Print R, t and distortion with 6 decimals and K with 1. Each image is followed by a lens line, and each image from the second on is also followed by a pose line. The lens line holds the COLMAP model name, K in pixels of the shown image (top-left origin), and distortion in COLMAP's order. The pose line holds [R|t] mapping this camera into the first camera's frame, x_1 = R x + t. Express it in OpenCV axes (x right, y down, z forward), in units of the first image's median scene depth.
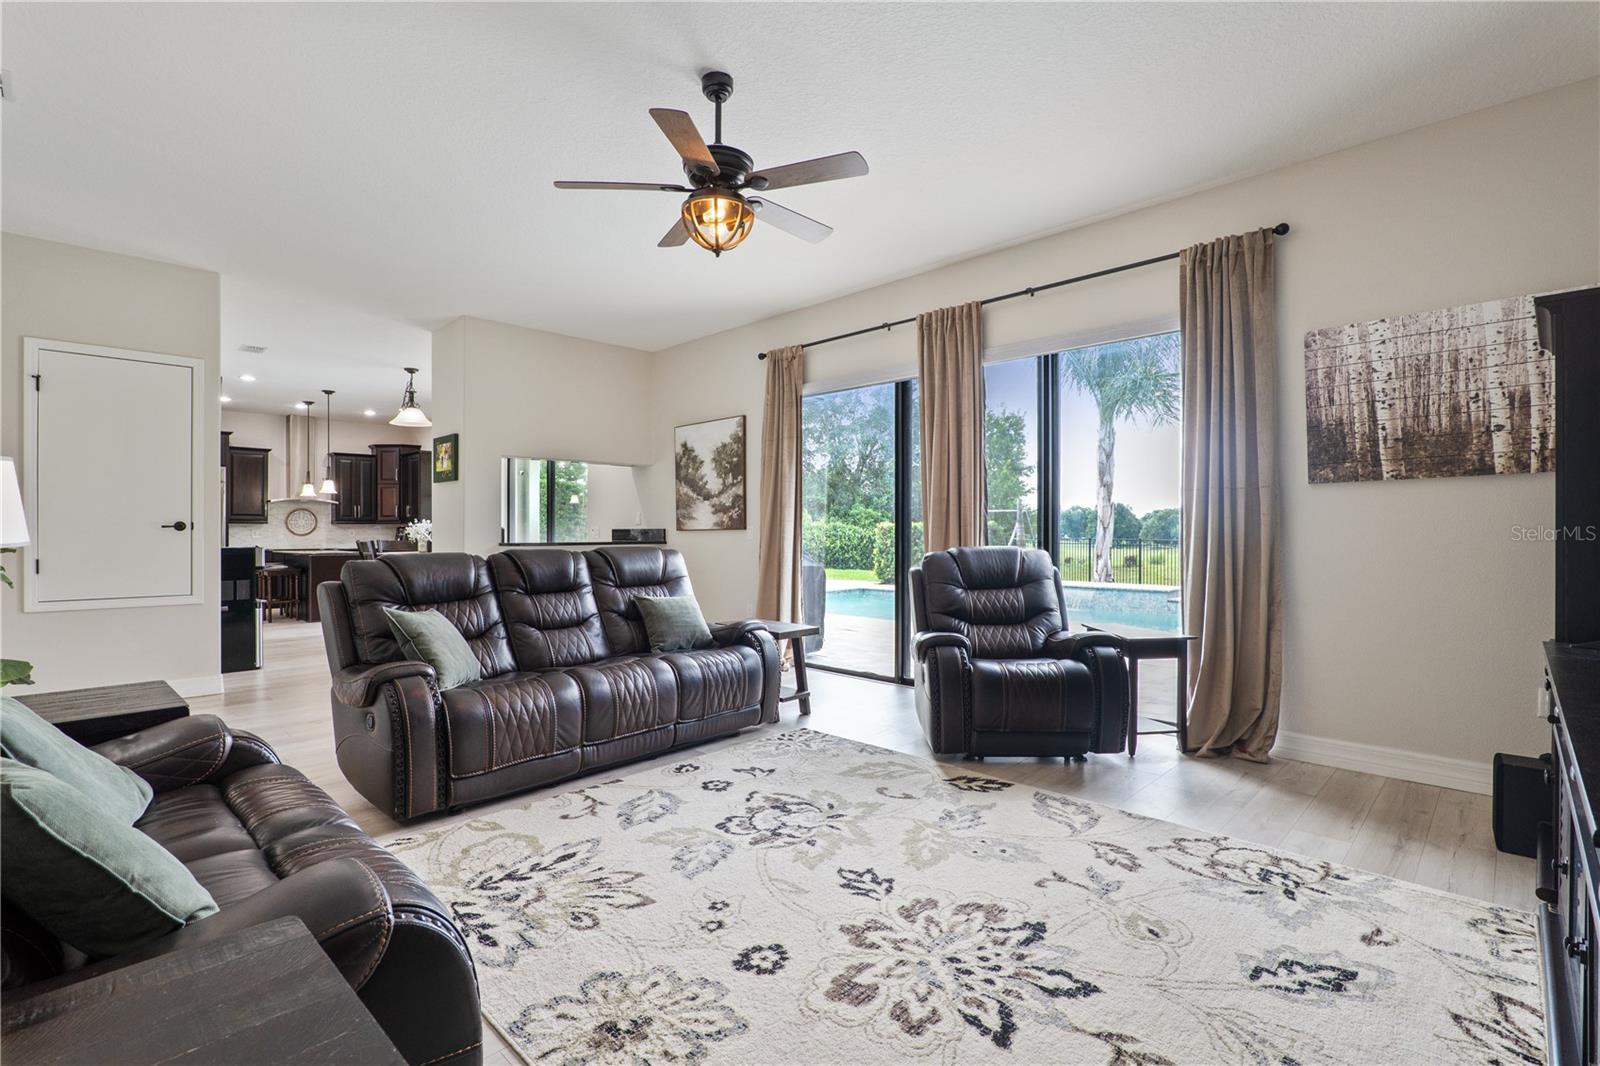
lens RADIAL K [[748.1, 0, 796.6], [0, 748.1, 529.2], [0, 0, 1]] dist [-0.021871, 0.006971]
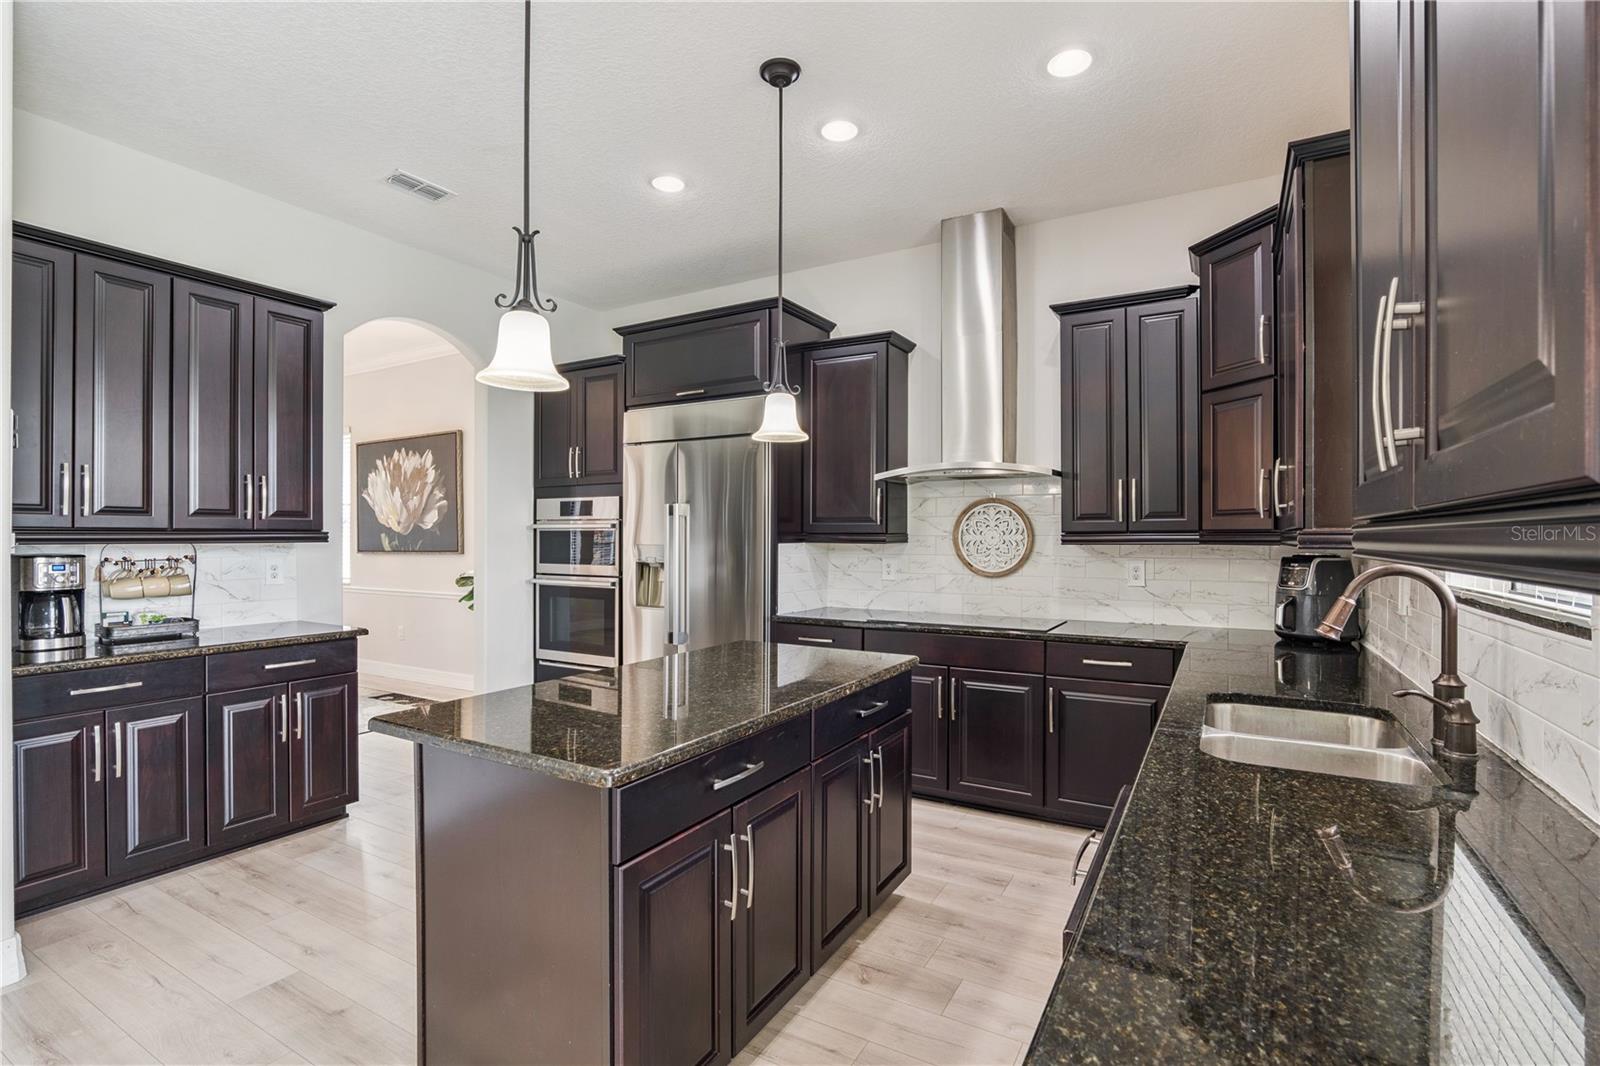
lens RADIAL K [[748.1, 0, 804.9], [0, 748.1, 537.3], [0, 0, 1]] dist [-0.021871, 0.006971]
pose [[0.264735, 0.001968, -0.964319, -1.200574], [-0.000286, 0.999998, 0.001962, -0.033944], [0.964321, -0.000243, 0.264735, 2.759500]]
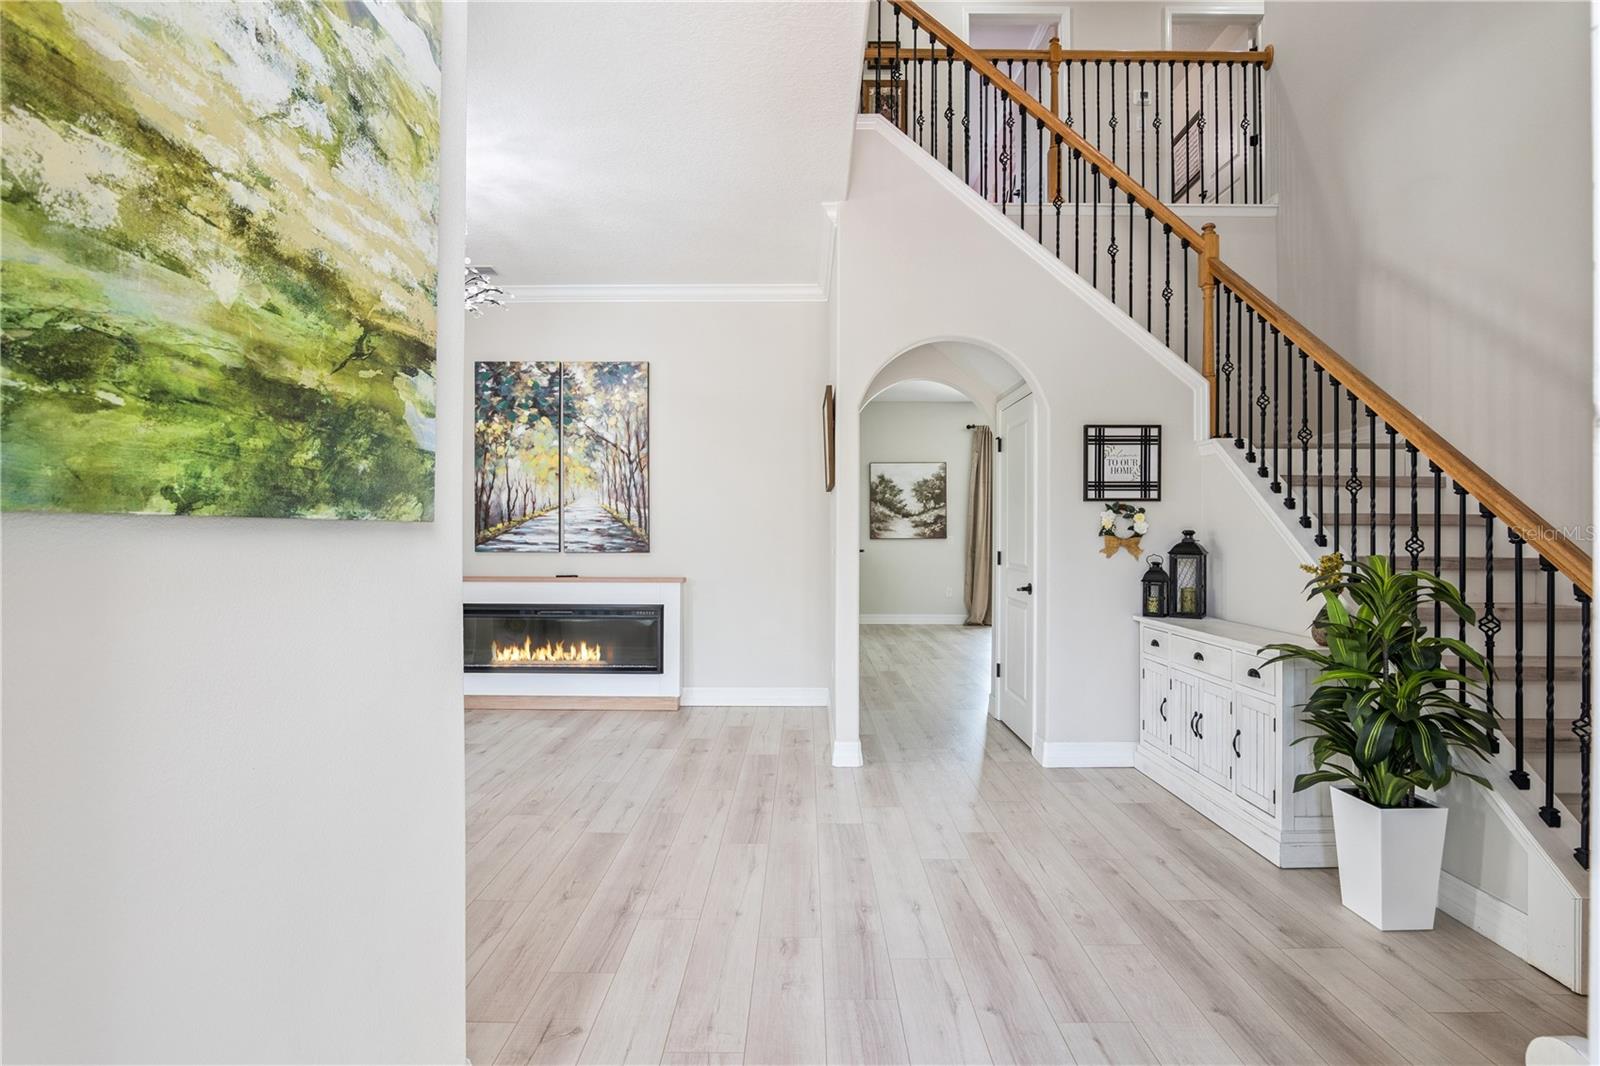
lens RADIAL K [[748.1, 0, 793.8], [0, 748.1, 527.2], [0, 0, 1]] dist [-0.021871, 0.006971]
pose [[0.708646, 0.008133, 0.705517, -2.512701], [-0.003148, 0.999960, -0.008366, -0.016606], [-0.705557, 0.003708, 0.708643, 0.289133]]
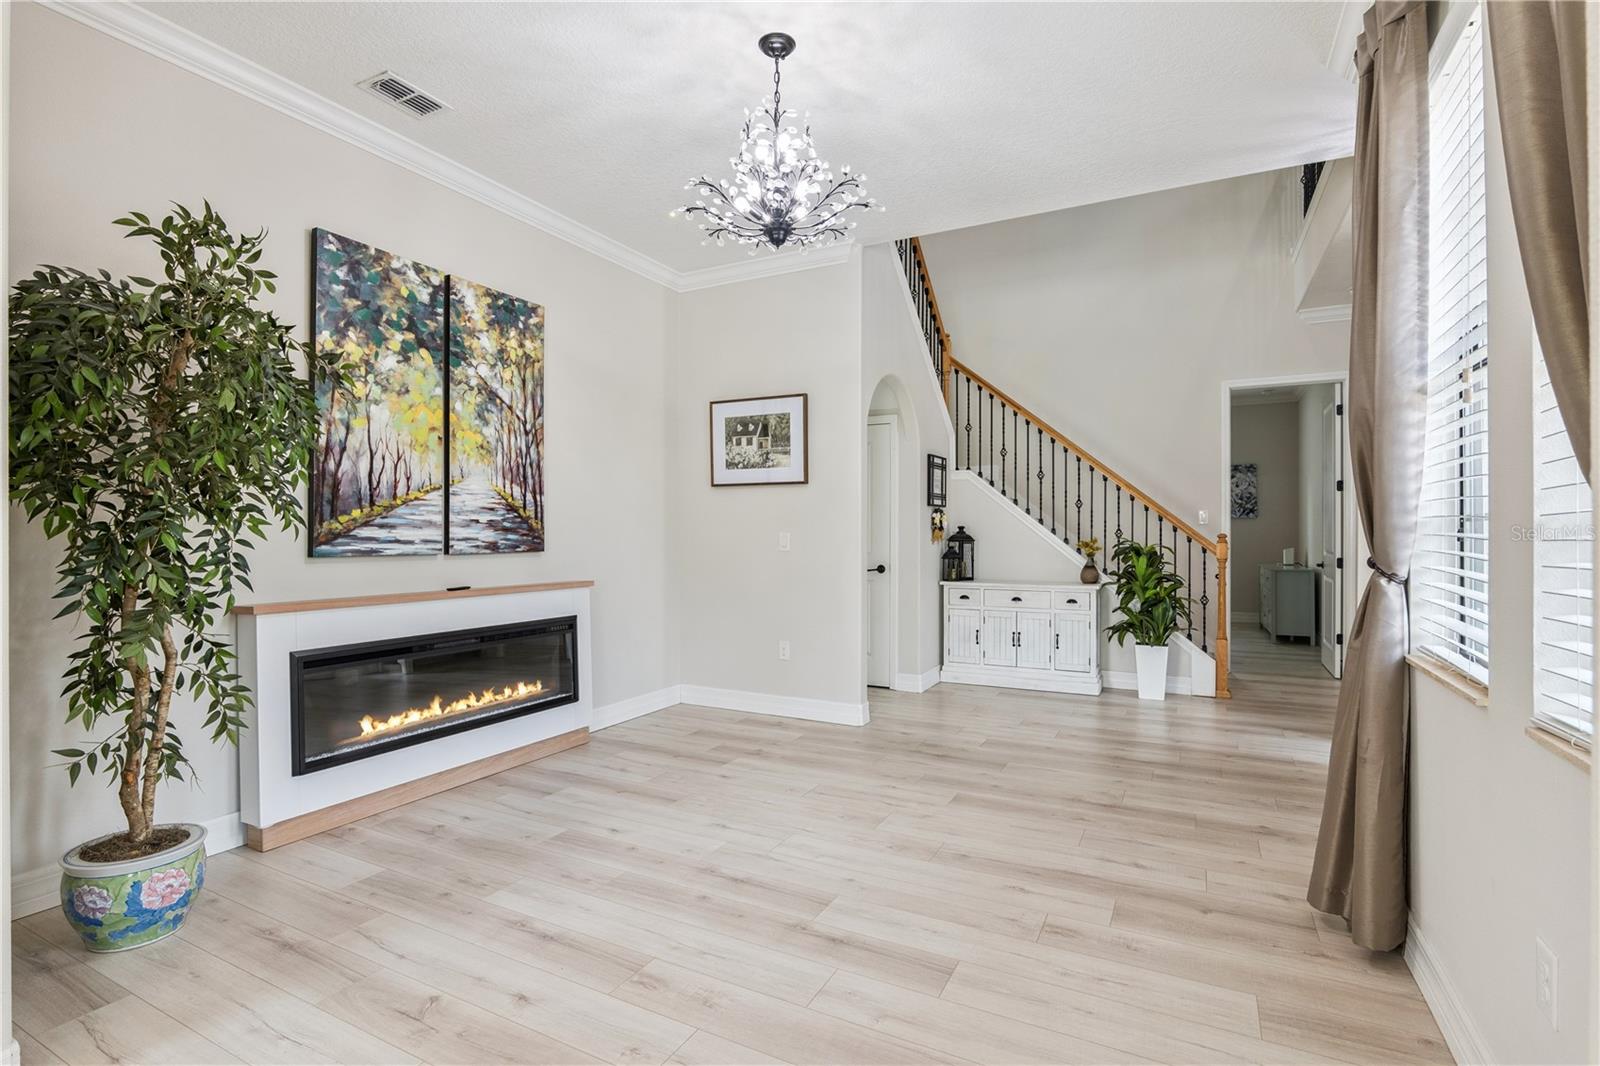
lens RADIAL K [[748.1, 0, 795.3], [0, 748.1, 534.8], [0, 0, 1]] dist [-0.021871, 0.006971]
pose [[-0.289236, 0.001160, 0.957257, -2.890365], [0.001632, 0.999998, -0.000719, -0.001945], [-0.957257, 0.001354, -0.289237, 1.500651]]
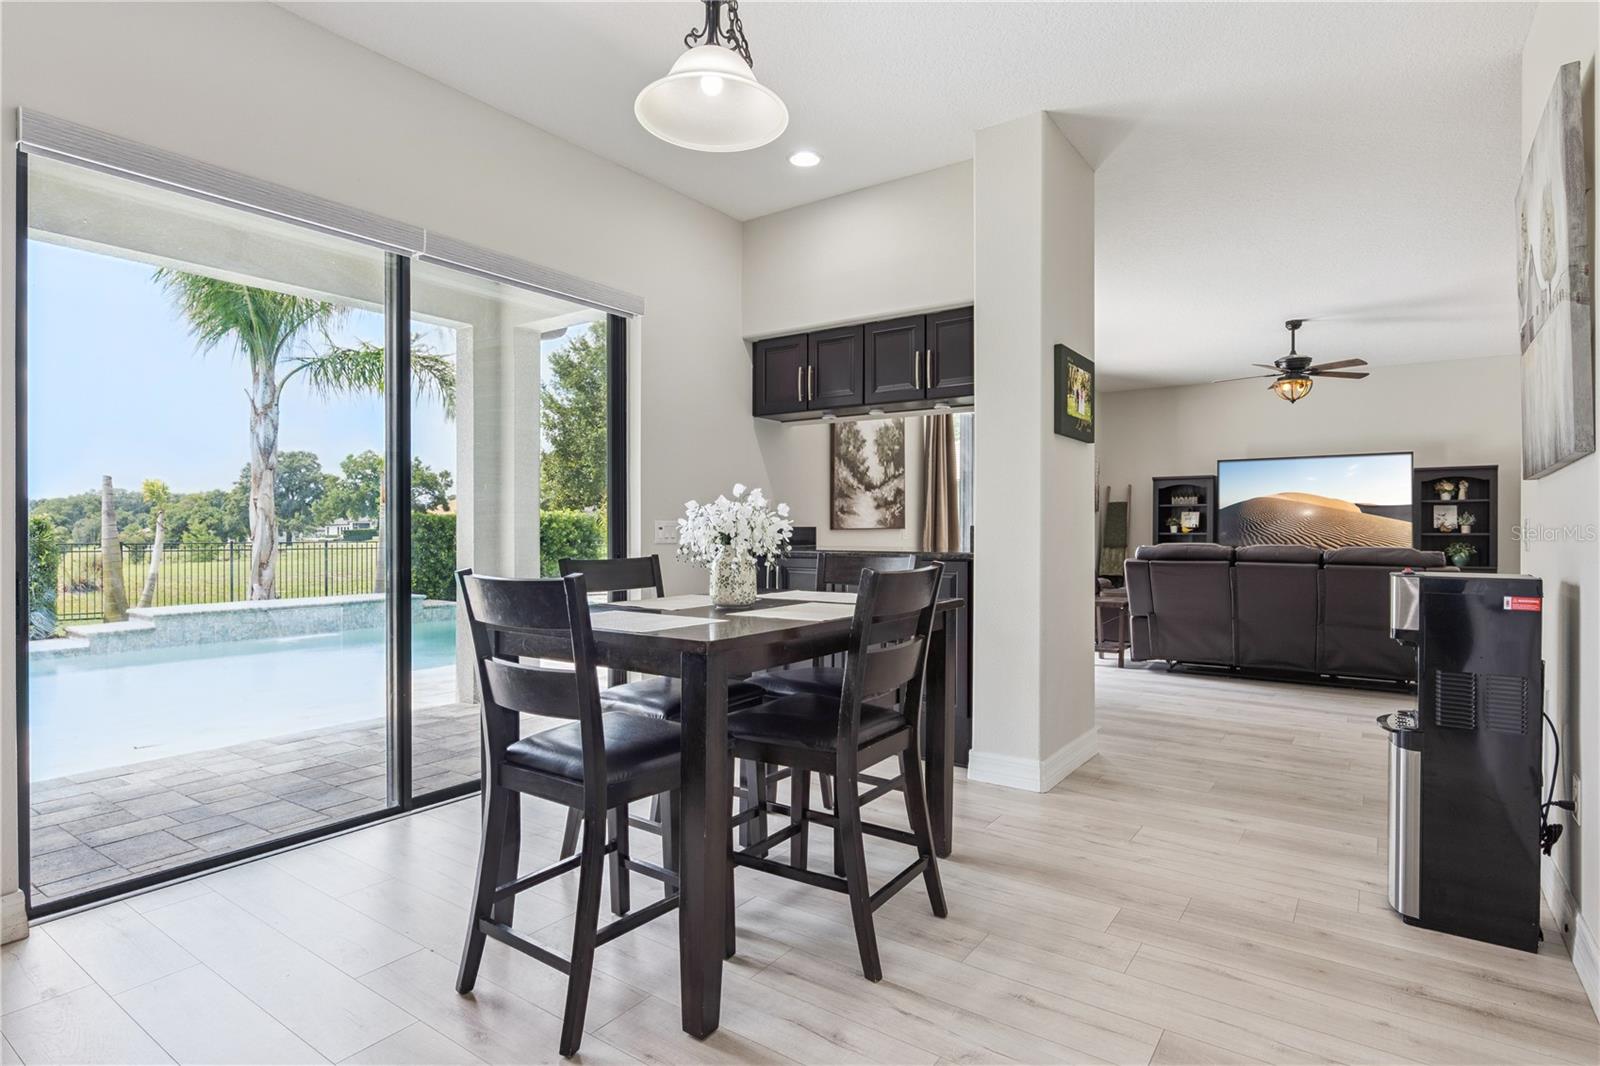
lens RADIAL K [[829.9, 0, 802.5], [0, 829.9, 526.8], [0, 0, 1]] dist [0.001159, -0.002143]
pose [[-0.169748, 0.006021, 0.985469, -1.909449], [-0.001144, 0.999979, -0.006307, 0.008516], [-0.985487, -0.002198, -0.169738, 2.405013]]
